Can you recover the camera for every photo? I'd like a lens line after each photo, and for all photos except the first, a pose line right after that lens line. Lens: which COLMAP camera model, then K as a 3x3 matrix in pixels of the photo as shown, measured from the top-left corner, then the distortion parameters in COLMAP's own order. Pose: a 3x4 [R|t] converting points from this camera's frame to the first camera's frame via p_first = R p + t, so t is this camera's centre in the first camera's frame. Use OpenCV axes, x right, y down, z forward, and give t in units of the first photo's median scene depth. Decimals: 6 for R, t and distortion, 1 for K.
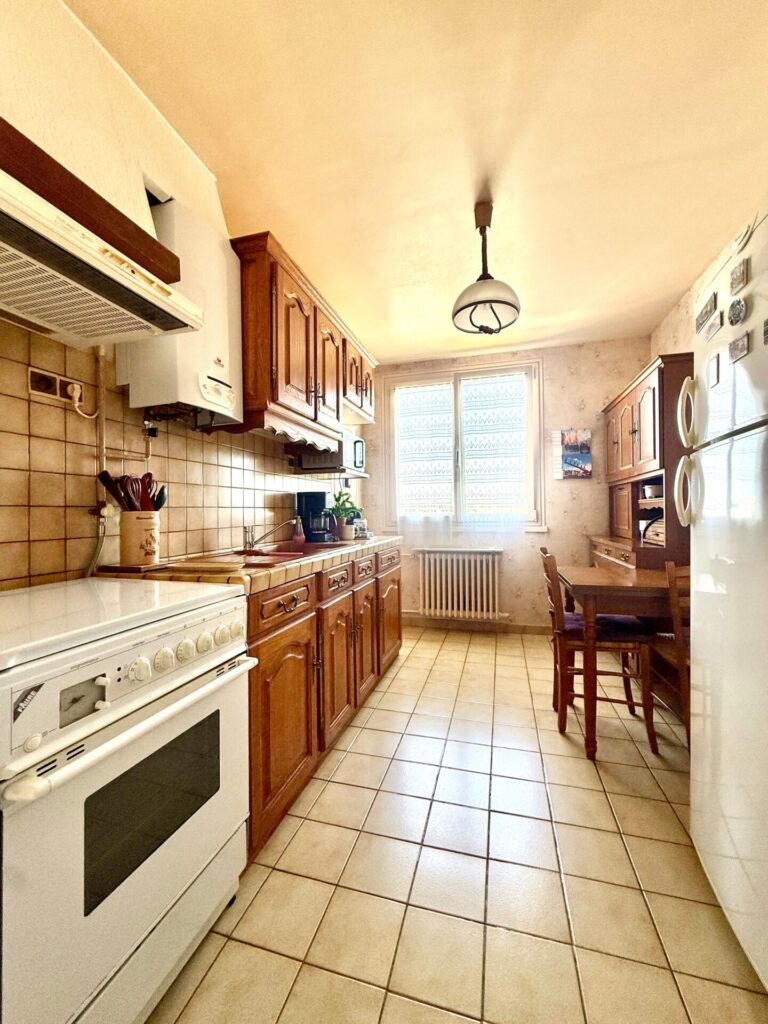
lens RADIAL K [[408.8, 0, 384.1], [0, 408.8, 511.2], [0, 0, 1]] dist [0.000606, 0.000217]
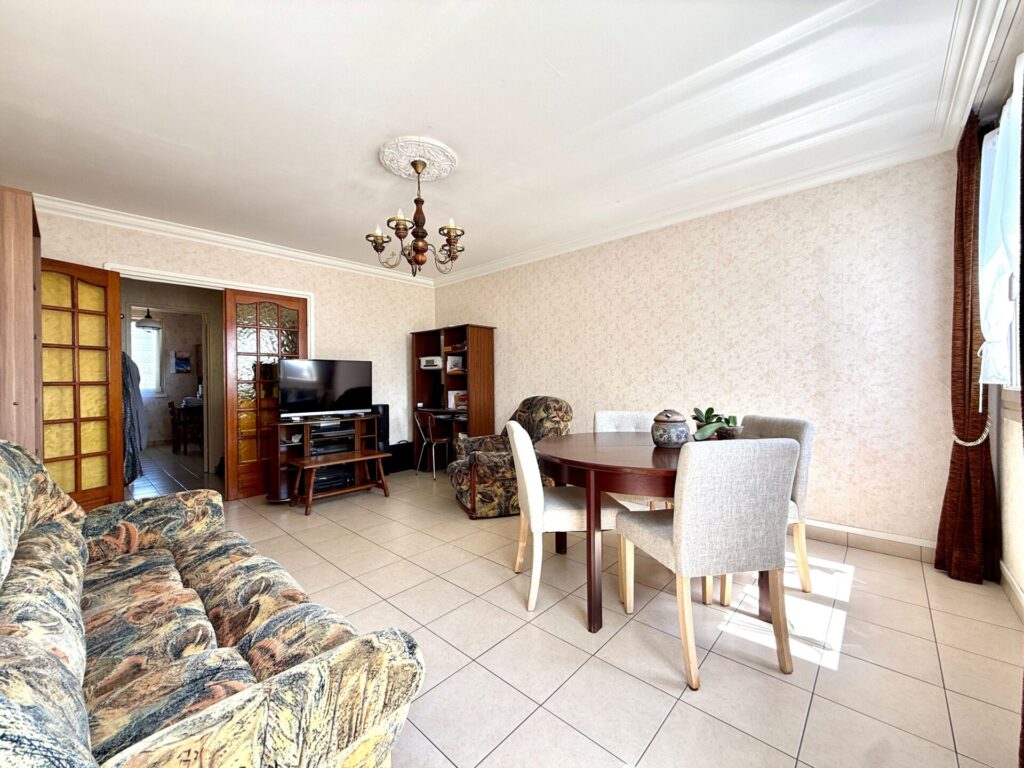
lens RADIAL K [[408.8, 0, 513.3], [0, 408.8, 385.3], [0, 0, 1]] dist [0.000606, 0.000217]
pose [[0.444946, 0.004359, 0.895547, -0.788832], [-0.002571, 0.999990, -0.003590, -0.006101], [-0.895554, -0.000706, 0.444953, -1.750594]]
